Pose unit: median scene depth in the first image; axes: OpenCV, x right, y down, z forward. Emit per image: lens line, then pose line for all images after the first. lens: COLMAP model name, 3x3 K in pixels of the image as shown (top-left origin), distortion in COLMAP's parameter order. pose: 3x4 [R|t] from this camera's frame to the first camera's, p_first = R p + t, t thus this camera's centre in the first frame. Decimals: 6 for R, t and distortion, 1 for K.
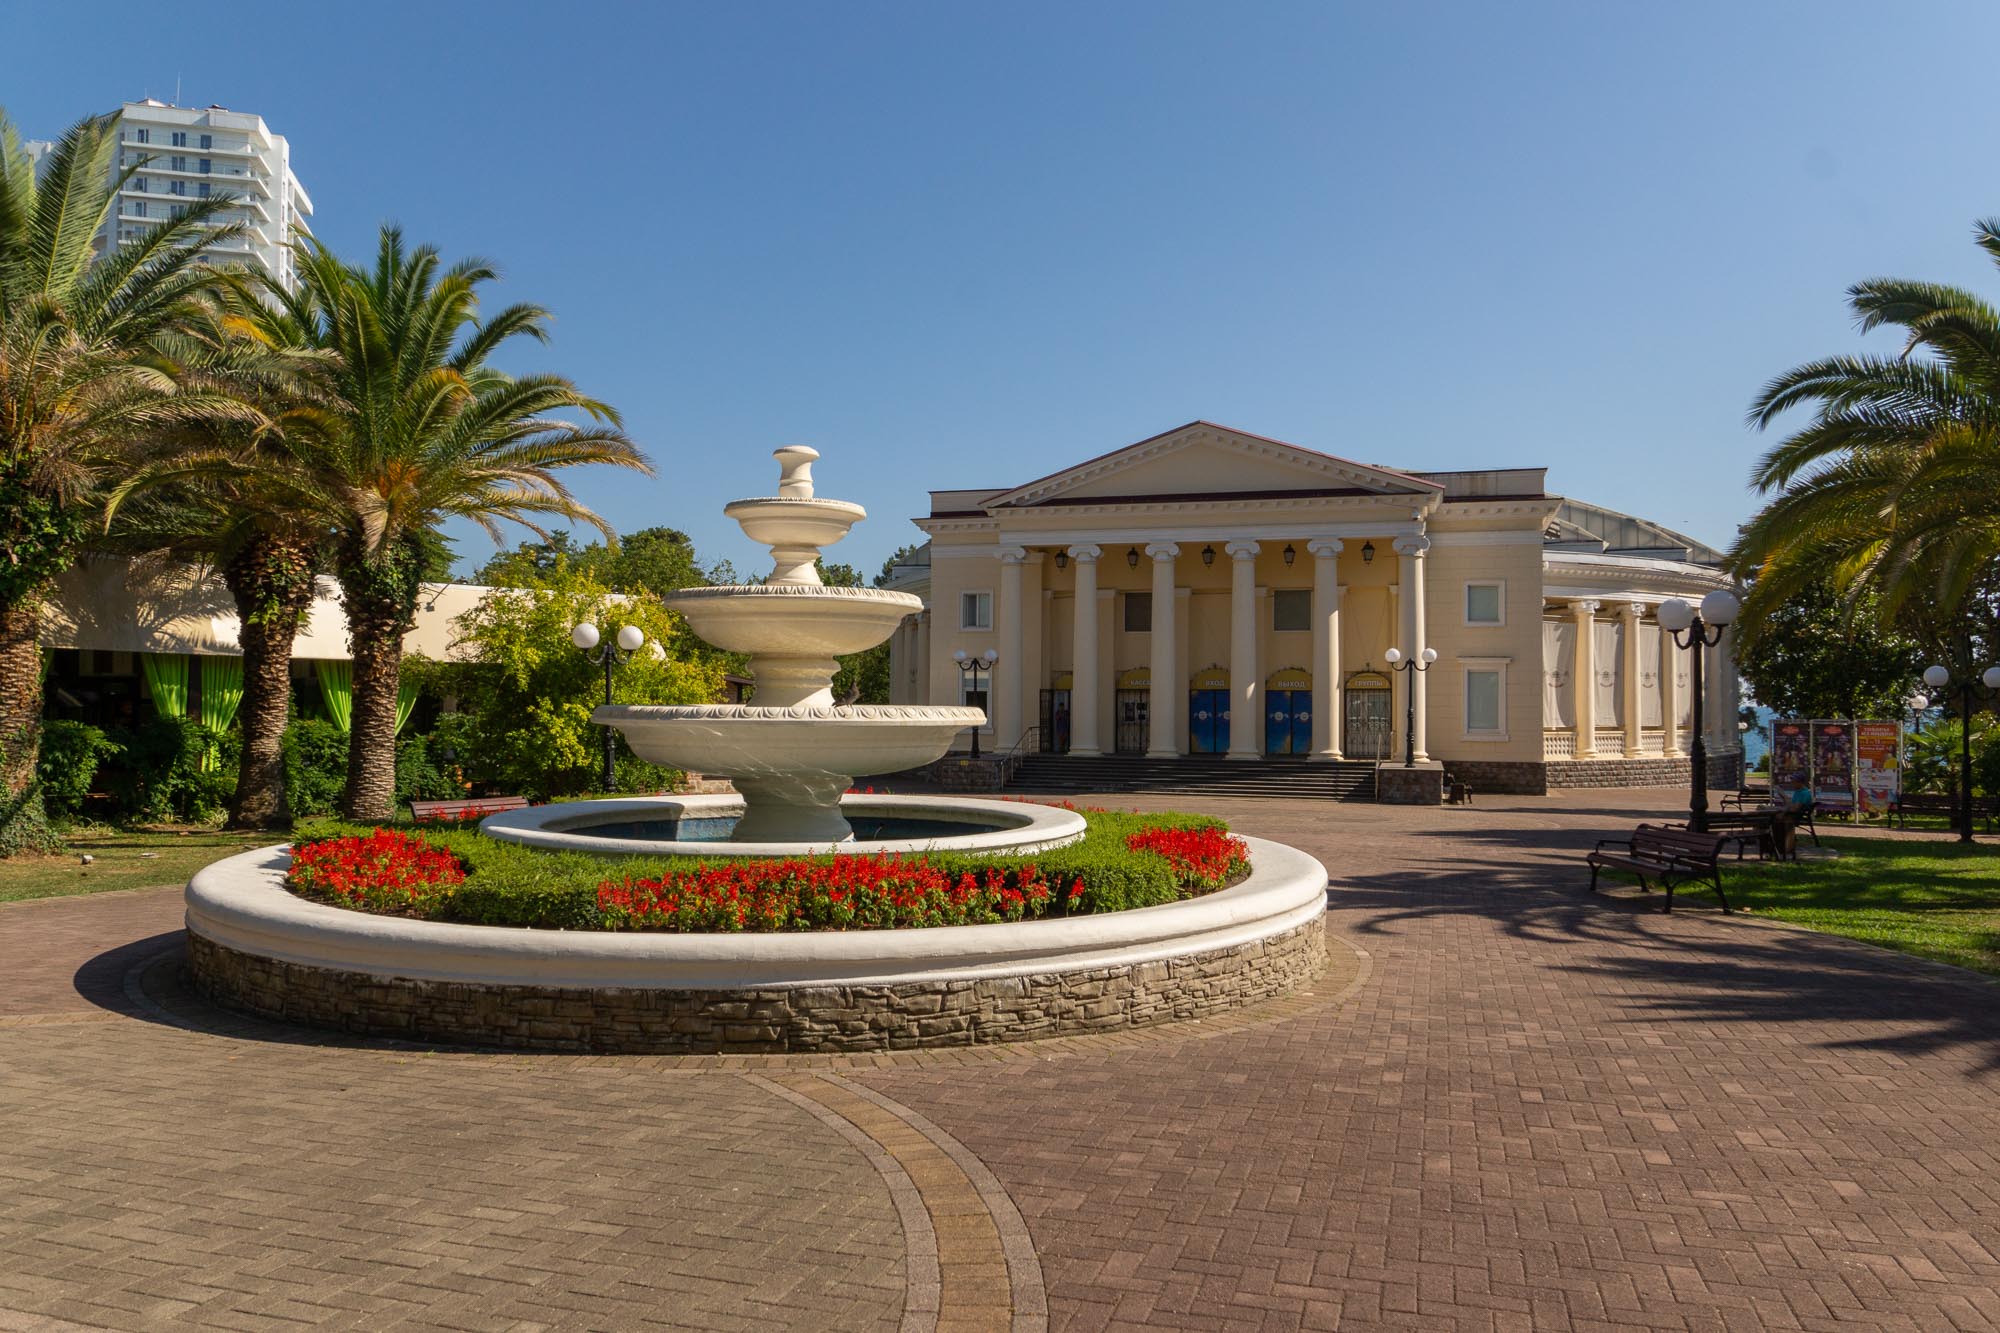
lens RADIAL K [[1368.8, 0, 1004.2], [0, 1368.8, 669.6], [0, 0, 1]] dist [0.002191, -0.000452]
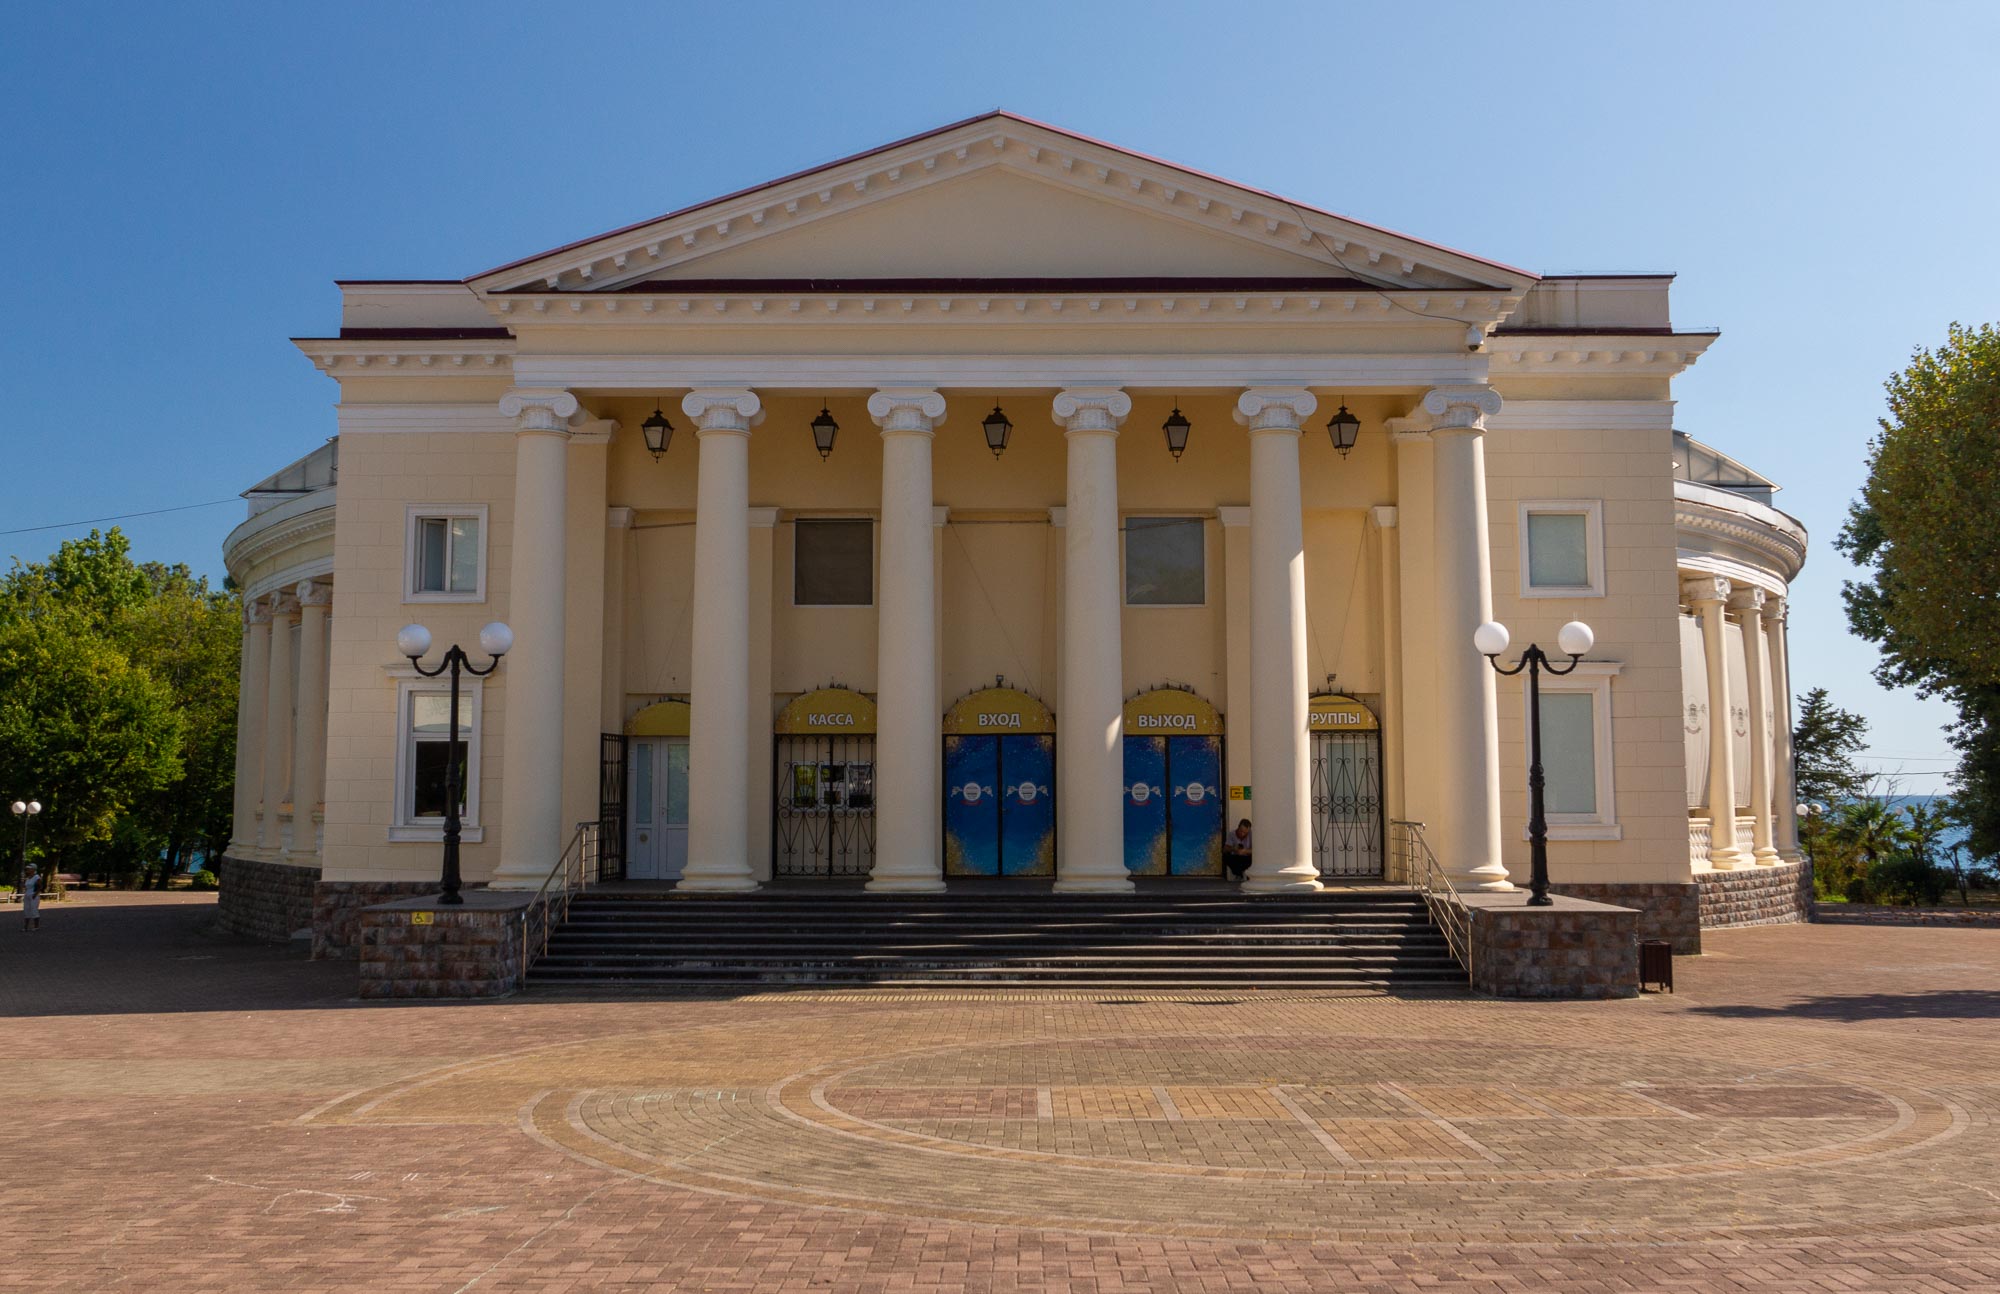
lens RADIAL K [[1879.7, 0, 970.1], [0, 1879.7, 588.8], [0, 0, 1]] dist [0.000390, -0.012134]
pose [[0.961499, 0.021492, 0.273966, -0.025425], [0.002118, 0.996328, -0.085596, 0.020188], [-0.274799, 0.082881, 0.957923, 0.414033]]
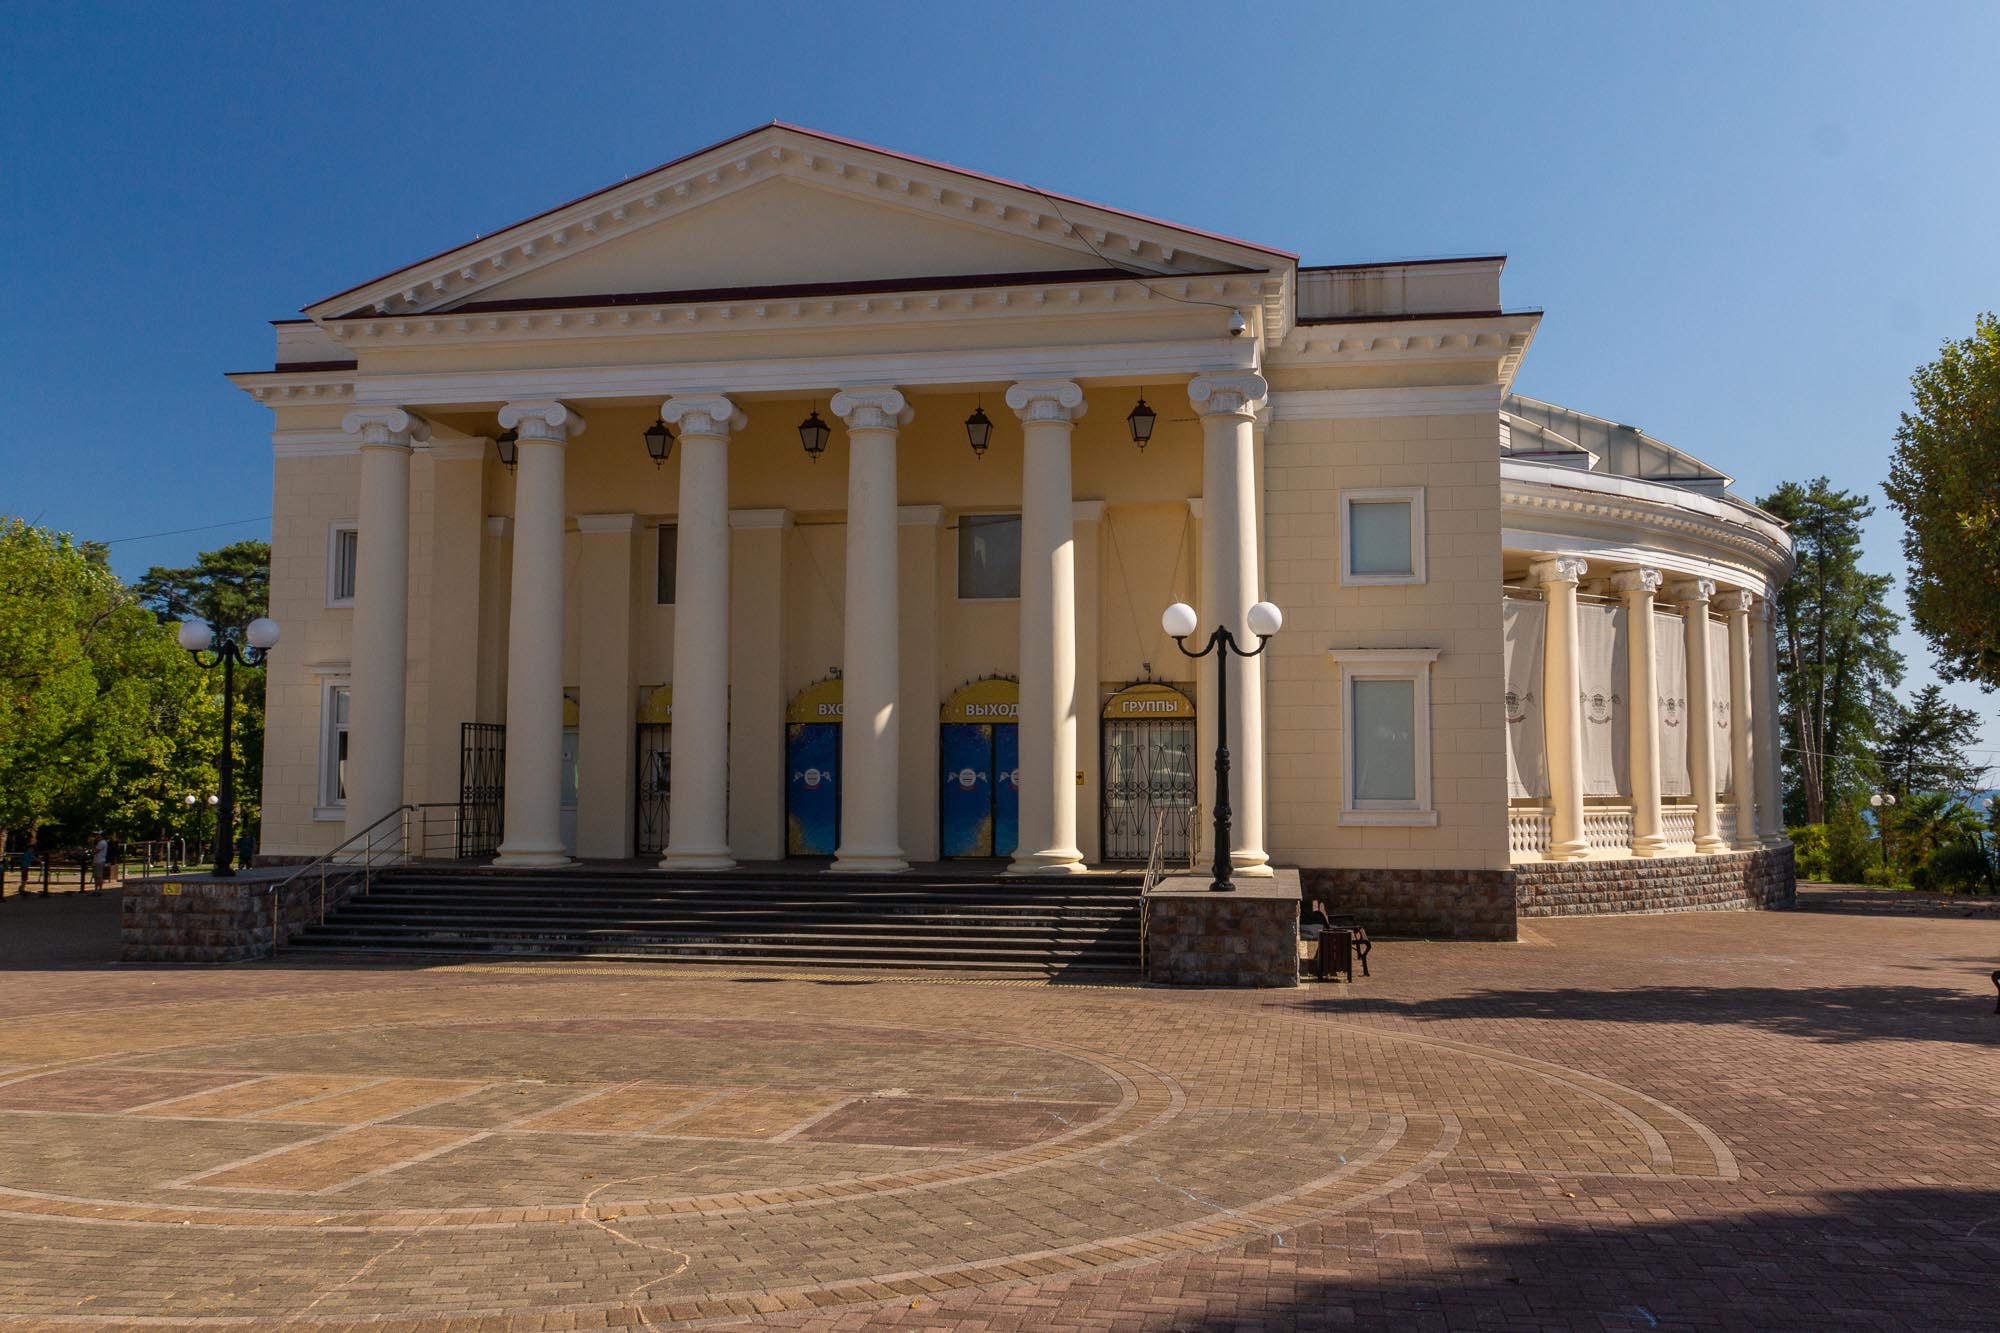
lens RADIAL K [[1604.5, 0, 1000.0], [0, 1604.5, 666.5], [0, 0, 1]] dist [0.001908, 0.001691]
pose [[0.992945, 0.003218, 0.118532, 0.145864], [0.002893, 0.998677, -0.051343, 0.024255], [-0.118541, 0.051323, 0.991622, 0.444618]]
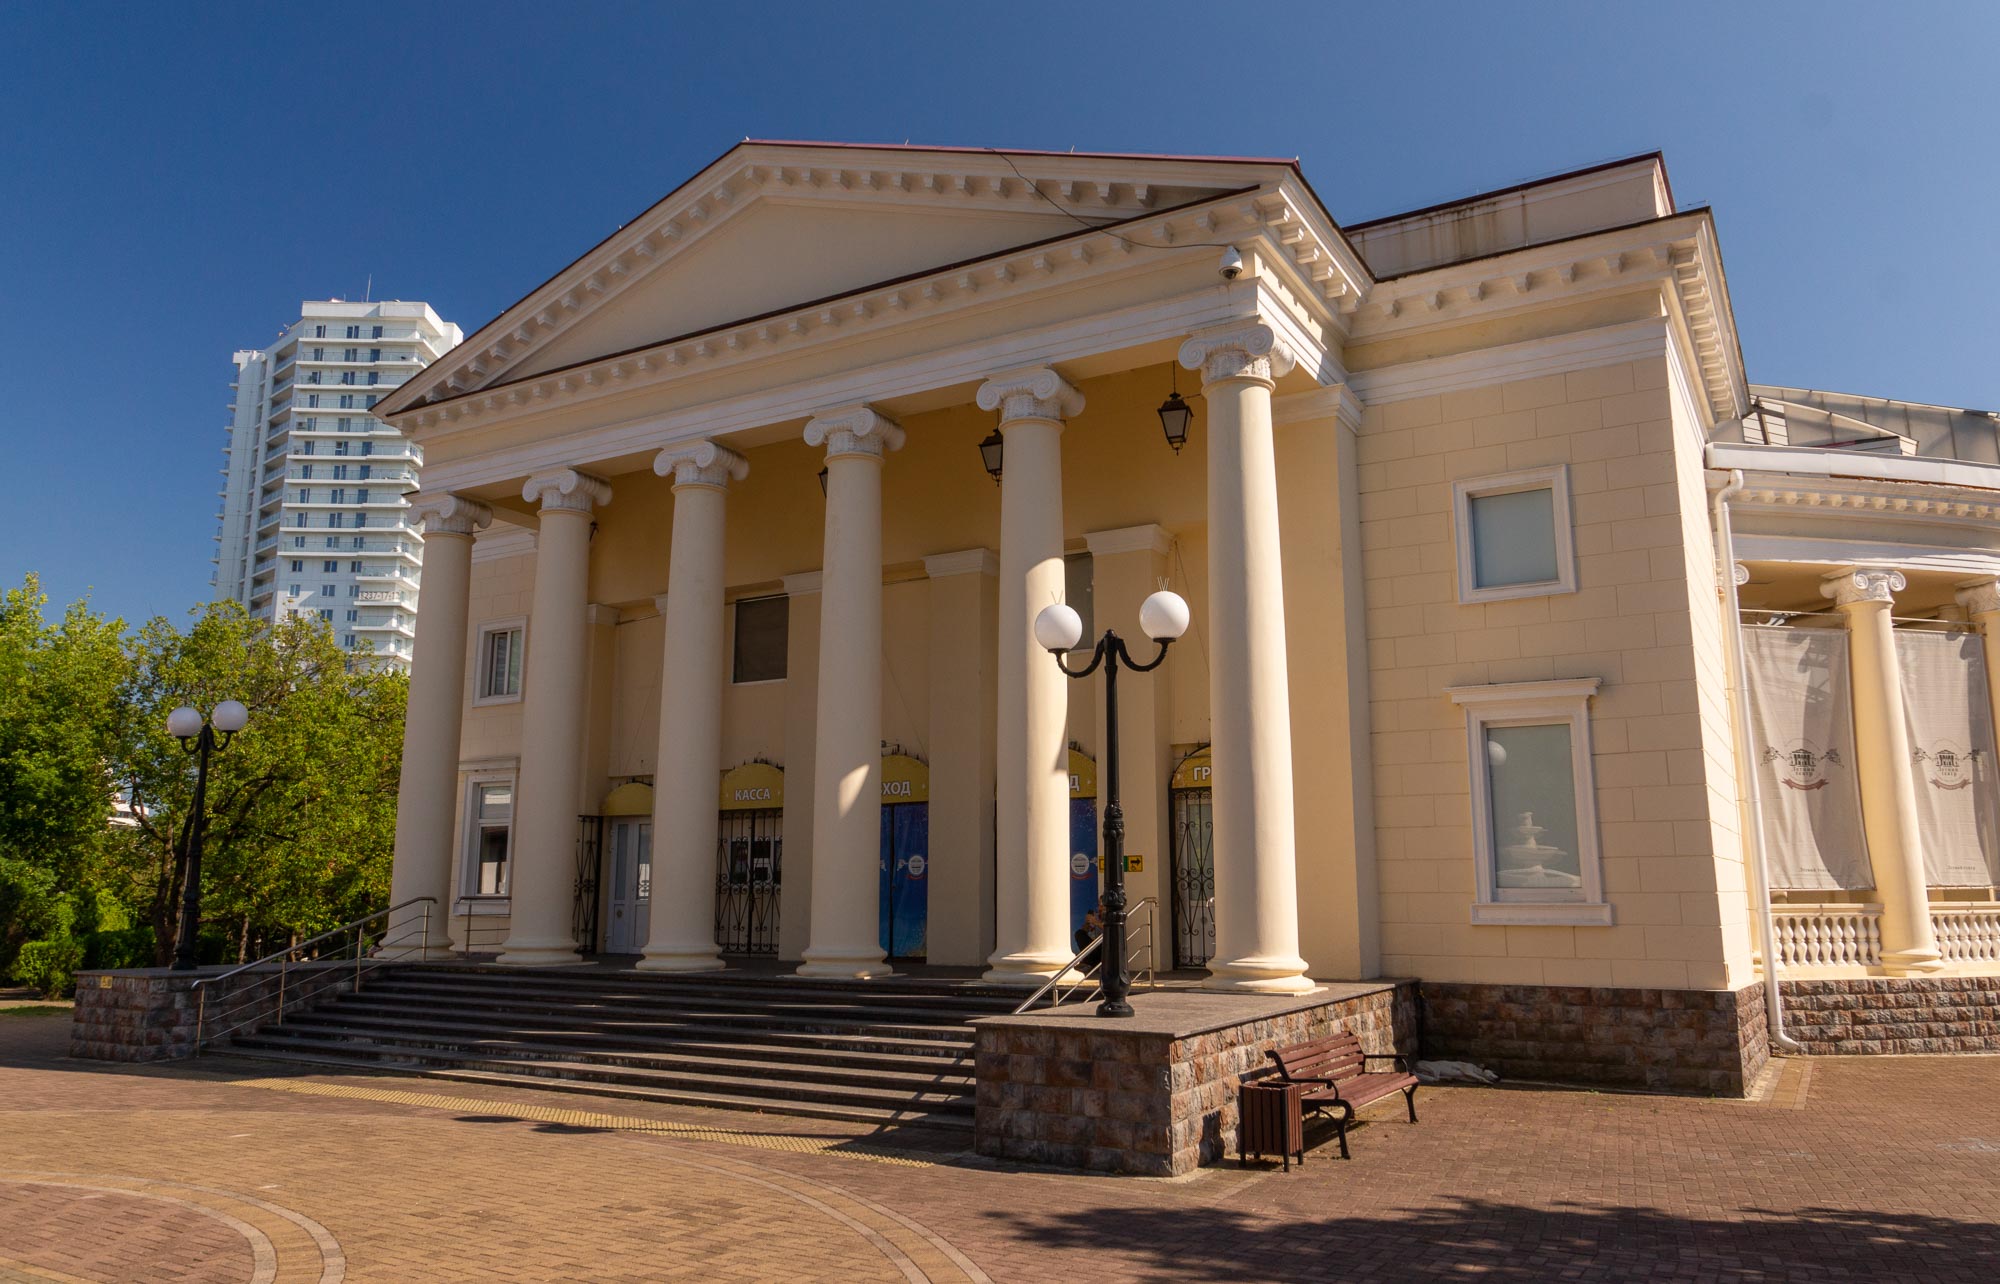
lens RADIAL K [[1370.4, 0, 1009.1], [0, 1370.4, 637.2], [0, 0, 1]] dist [0.003533, -0.017628]
pose [[0.974702, -0.048810, -0.218115, 0.287188], [0.012215, 0.986038, -0.166073, 0.035003], [0.223175, 0.159207, 0.961689, 0.603135]]
